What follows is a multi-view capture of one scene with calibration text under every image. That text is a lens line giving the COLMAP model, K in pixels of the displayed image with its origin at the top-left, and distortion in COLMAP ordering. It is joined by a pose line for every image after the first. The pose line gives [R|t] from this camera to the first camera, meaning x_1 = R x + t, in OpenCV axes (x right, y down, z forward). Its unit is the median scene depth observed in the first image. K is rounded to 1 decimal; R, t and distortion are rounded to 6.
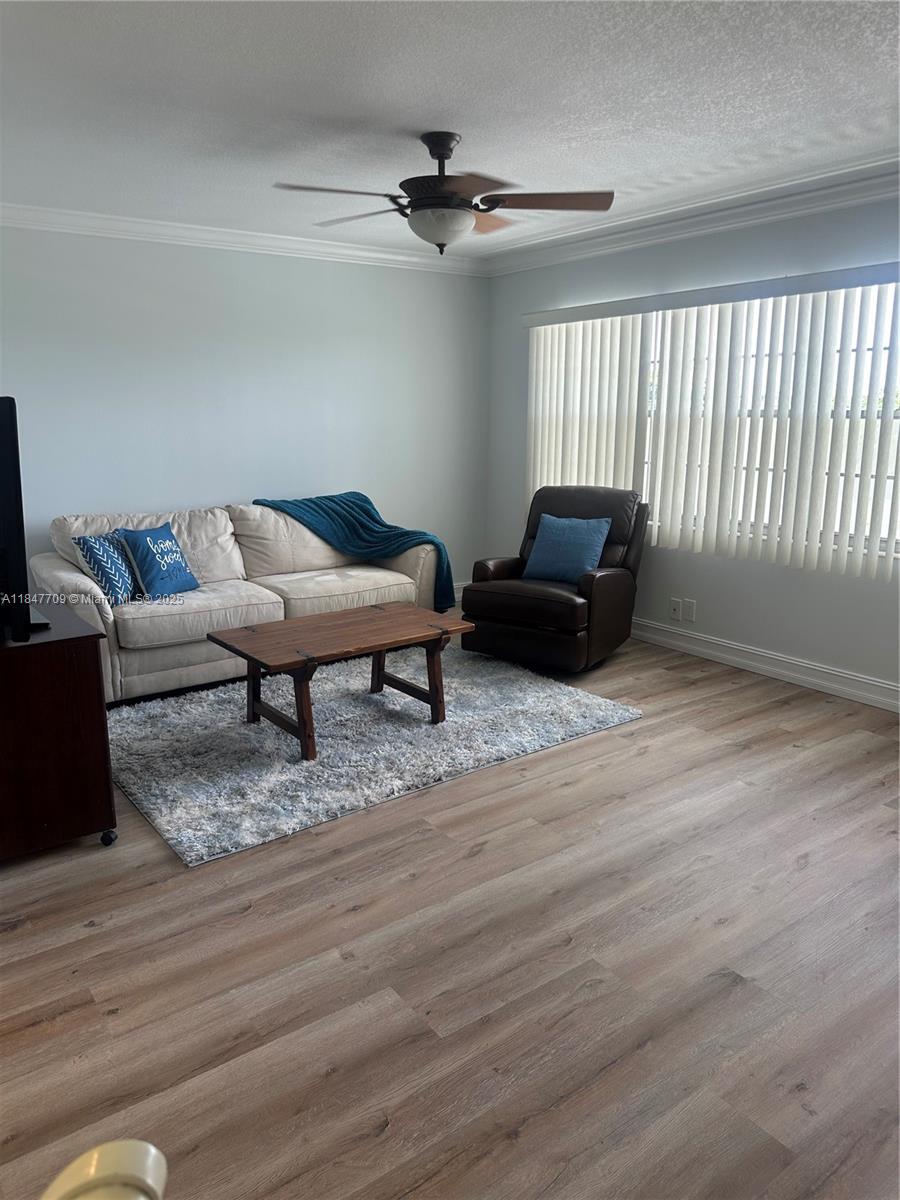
lens RADIAL K [[855.6, 0, 455.4], [0, 855.6, 598.6], [0, 0, 1]] dist [0.026337, -0.008182]
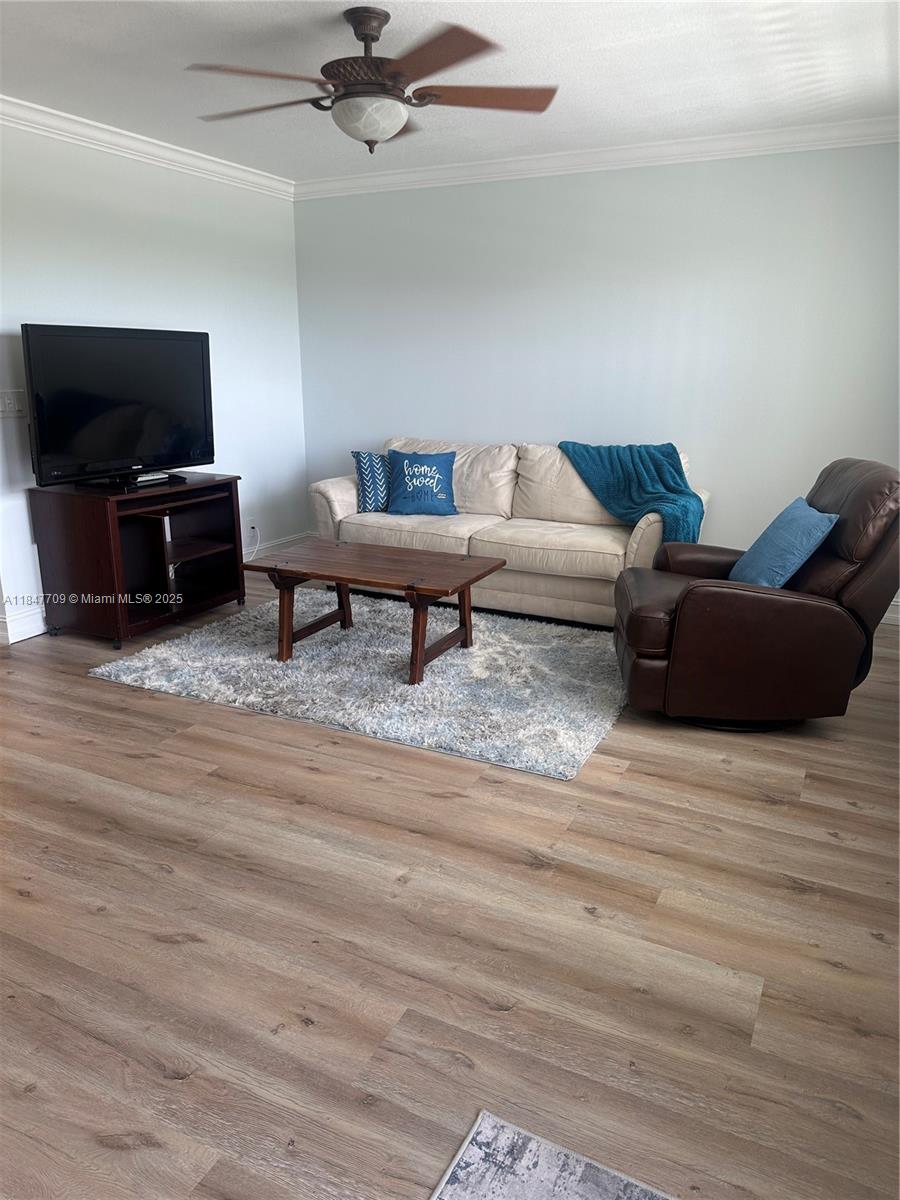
lens RADIAL K [[855.6, 0, 455.4], [0, 855.6, 594.7], [0, 0, 1]] dist [0.026337, -0.008182]
pose [[0.444850, 0.247641, -0.860687, 0.713011], [-0.196355, 0.964598, 0.176052, -0.113917], [0.873815, 0.090684, 0.477727, 0.528443]]
